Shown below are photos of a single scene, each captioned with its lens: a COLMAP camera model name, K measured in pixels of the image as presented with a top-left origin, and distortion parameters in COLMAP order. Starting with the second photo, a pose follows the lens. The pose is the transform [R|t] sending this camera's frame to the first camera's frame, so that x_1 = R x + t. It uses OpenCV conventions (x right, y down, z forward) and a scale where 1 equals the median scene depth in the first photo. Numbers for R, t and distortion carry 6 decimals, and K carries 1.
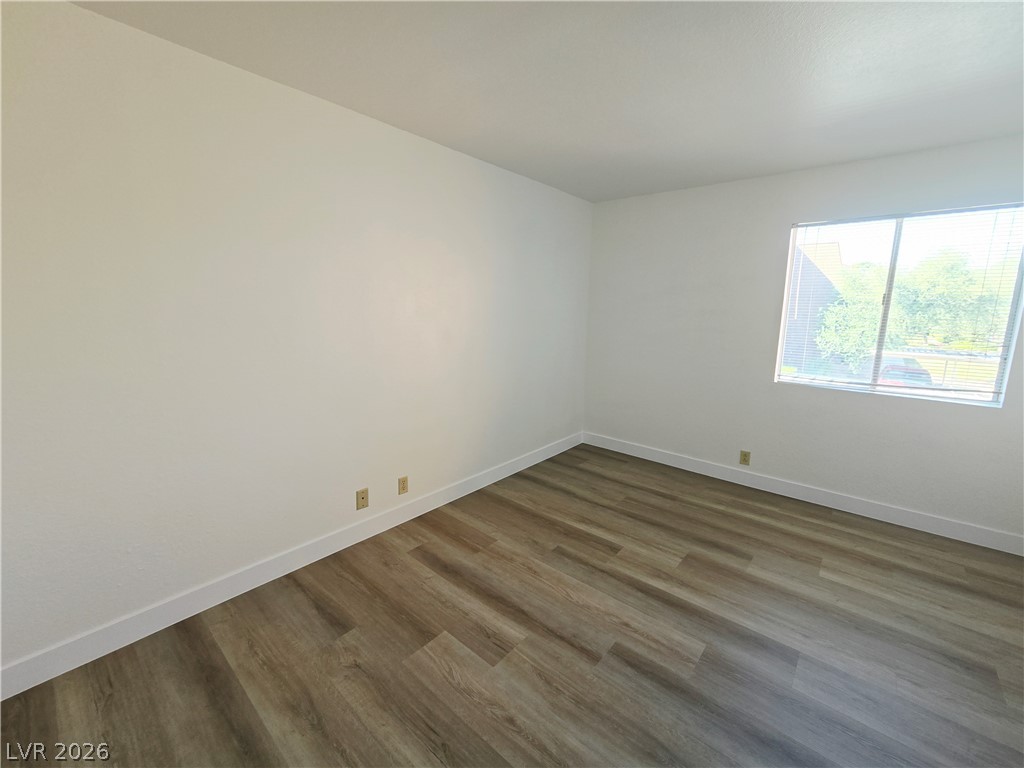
lens RADIAL K [[420.4, 0, 514.1], [0, 420.4, 377.9], [0, 0, 1]] dist [-0.001721, 0.000132]
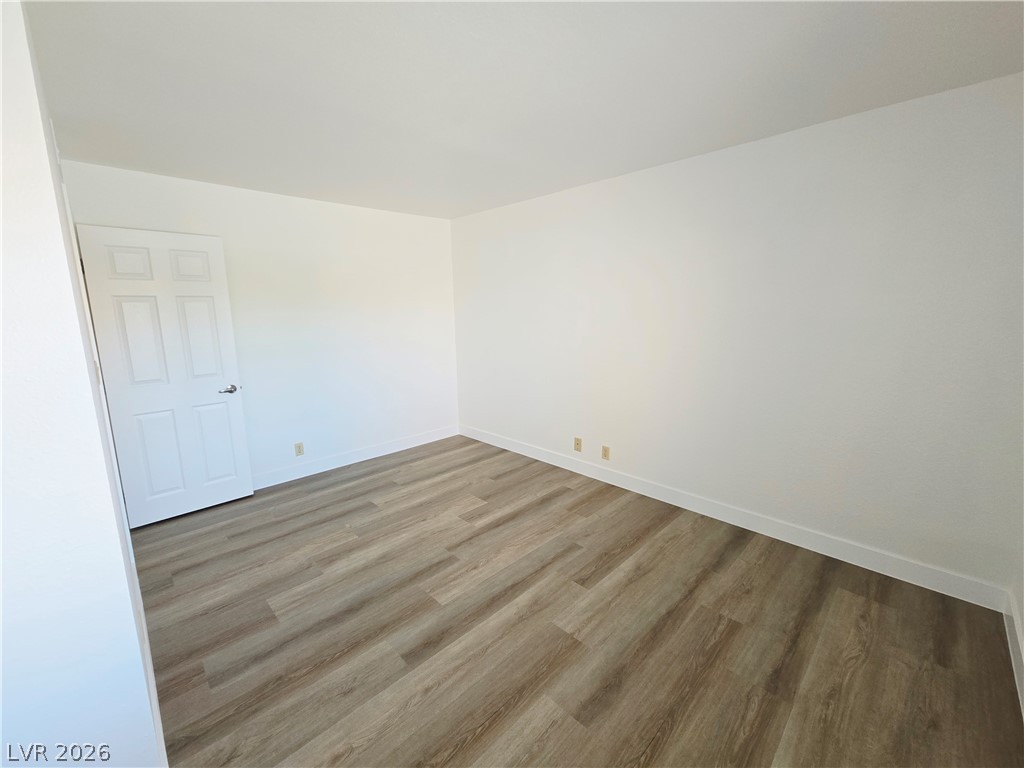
lens RADIAL K [[420.4, 0, 514.1], [0, 420.4, 377.9], [0, 0, 1]] dist [-0.001721, 0.000132]
pose [[-0.080209, 0.154712, -0.984698, 1.146677], [-0.156959, 0.973596, 0.165753, -0.156790], [0.984343, 0.167852, -0.053808, 0.884738]]
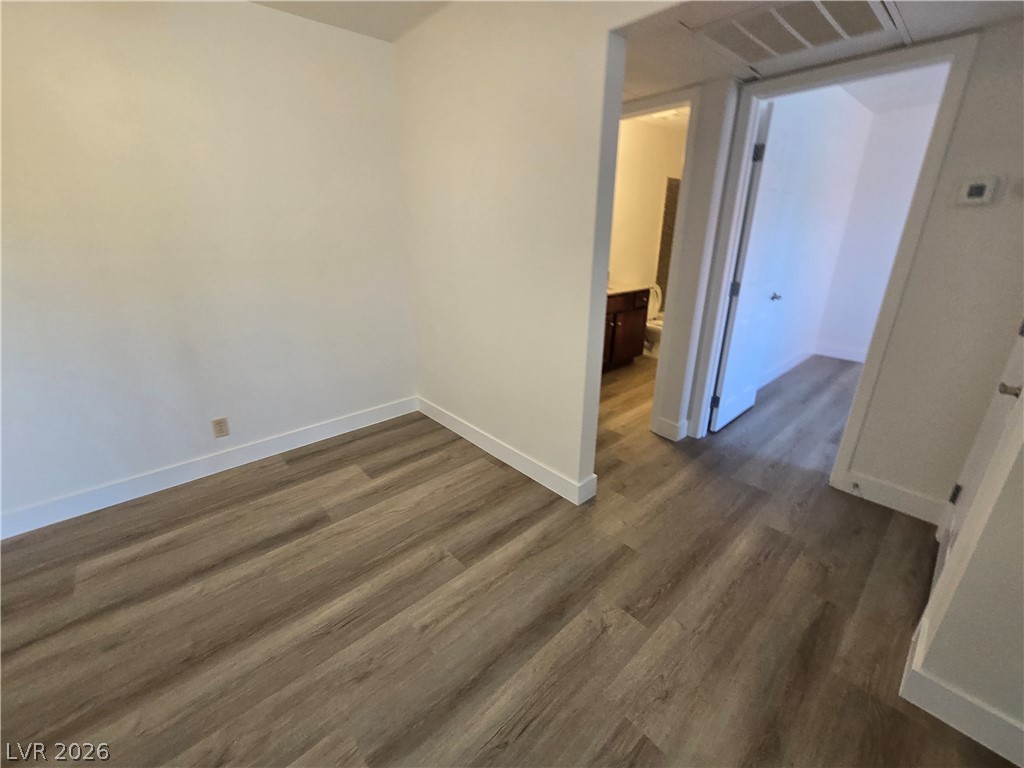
lens RADIAL K [[414.6, 0, 515.5], [0, 414.6, 381.5], [0, 0, 1]] dist [0.007256, -0.000100]
pose [[-0.127397, 0.324694, -0.937200, 1.282989], [-0.167020, 0.924383, 0.342958, 0.183783], [0.977688, 0.200223, -0.063533, -0.728718]]
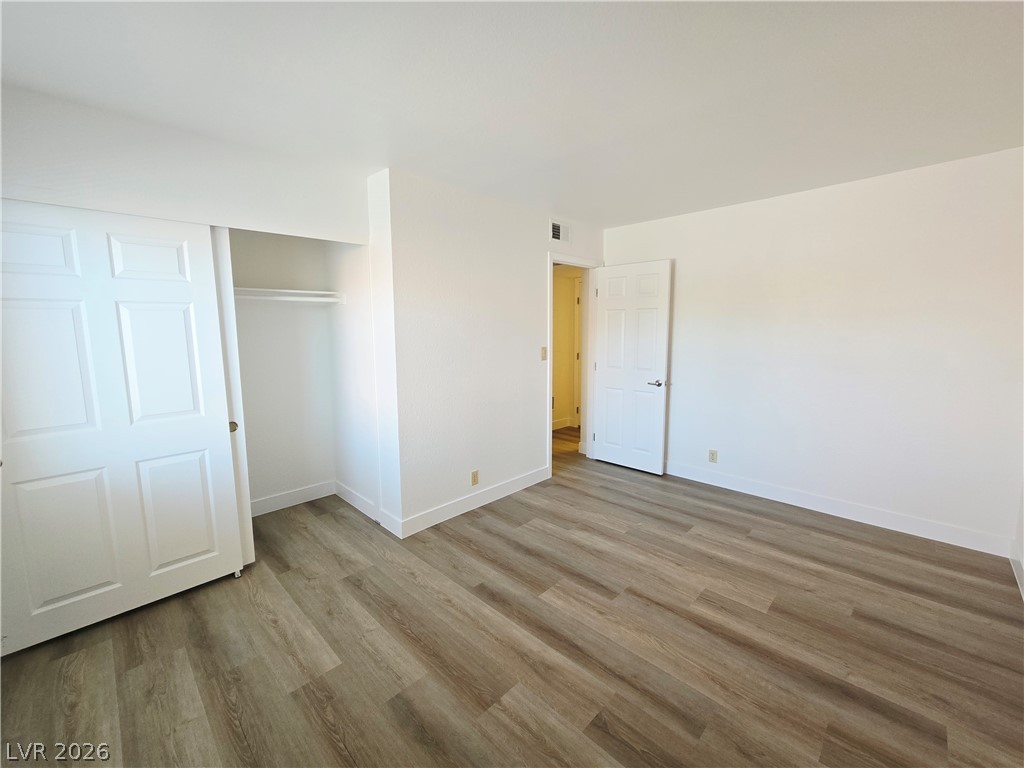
lens RADIAL K [[420.4, 0, 514.1], [0, 420.4, 377.9], [0, 0, 1]] dist [-0.001721, 0.000132]
pose [[-0.997844, -0.012773, 0.064380, 0.350997], [0.006586, 0.956444, 0.291841, -0.261720], [-0.065304, 0.291636, -0.954298, 1.533161]]
